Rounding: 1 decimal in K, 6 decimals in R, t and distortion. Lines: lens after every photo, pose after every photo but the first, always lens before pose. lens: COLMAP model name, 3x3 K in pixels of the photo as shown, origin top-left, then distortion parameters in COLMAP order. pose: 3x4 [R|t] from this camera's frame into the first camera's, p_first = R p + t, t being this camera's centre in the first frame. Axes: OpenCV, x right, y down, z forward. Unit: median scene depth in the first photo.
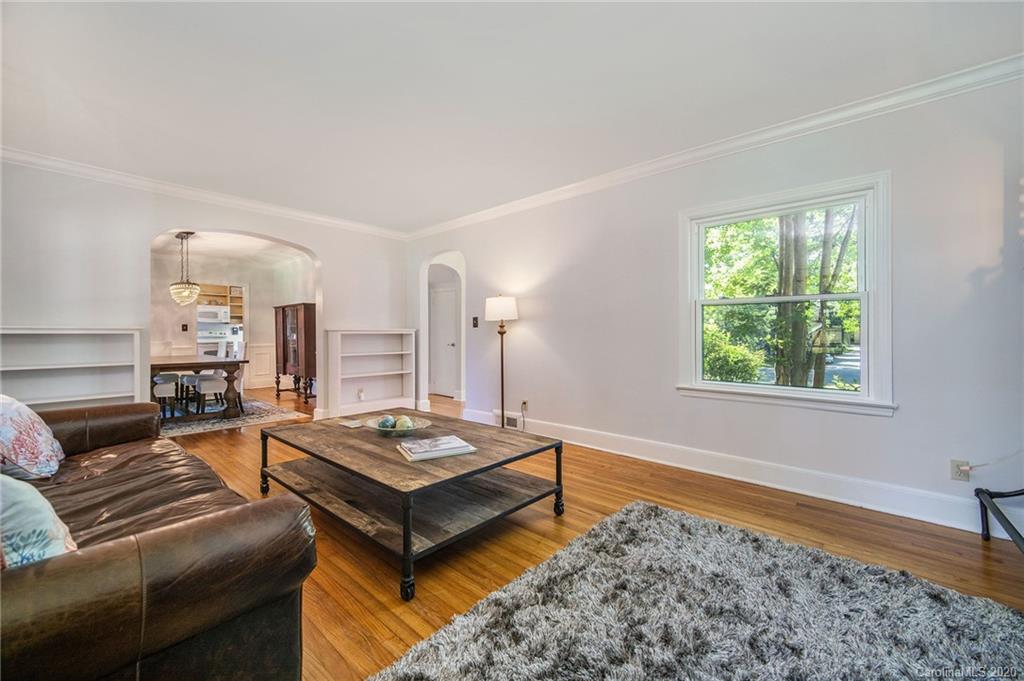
lens RADIAL K [[408.6, 0, 513.1], [0, 408.6, 335.5], [0, 0, 1]] dist [-0.000484, -0.000109]
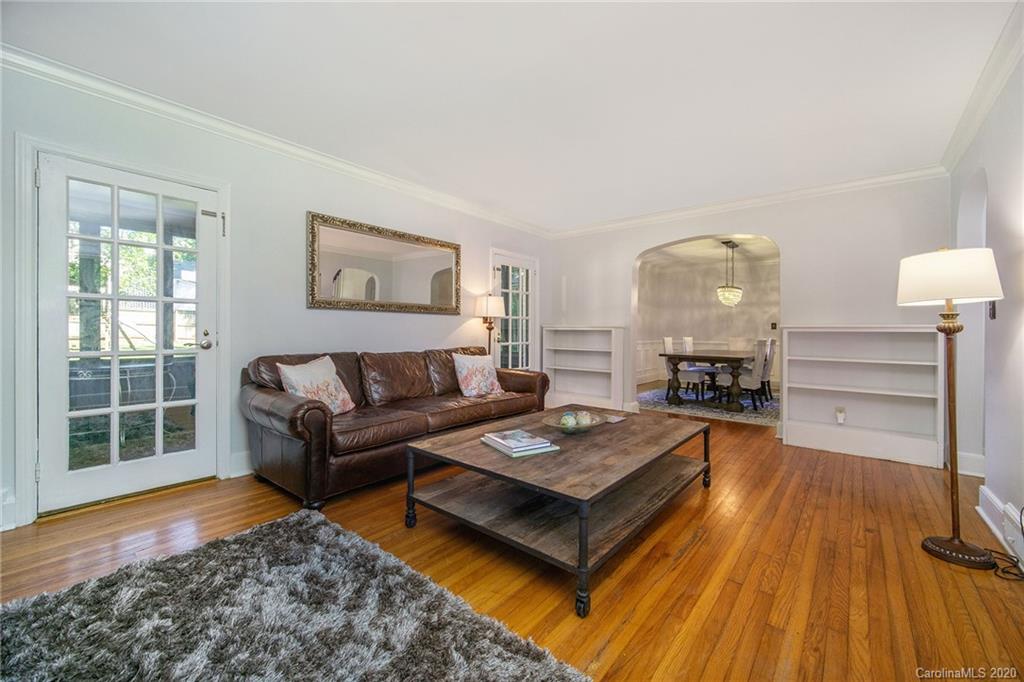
lens RADIAL K [[408.6, 0, 513.9], [0, 408.6, 323.5], [0, 0, 1]] dist [-0.000484, -0.000109]
pose [[0.039220, -0.015238, -0.999114, 0.420350], [-0.010672, 0.999820, -0.015667, -0.001757], [0.999174, 0.011277, 0.039050, 0.484467]]
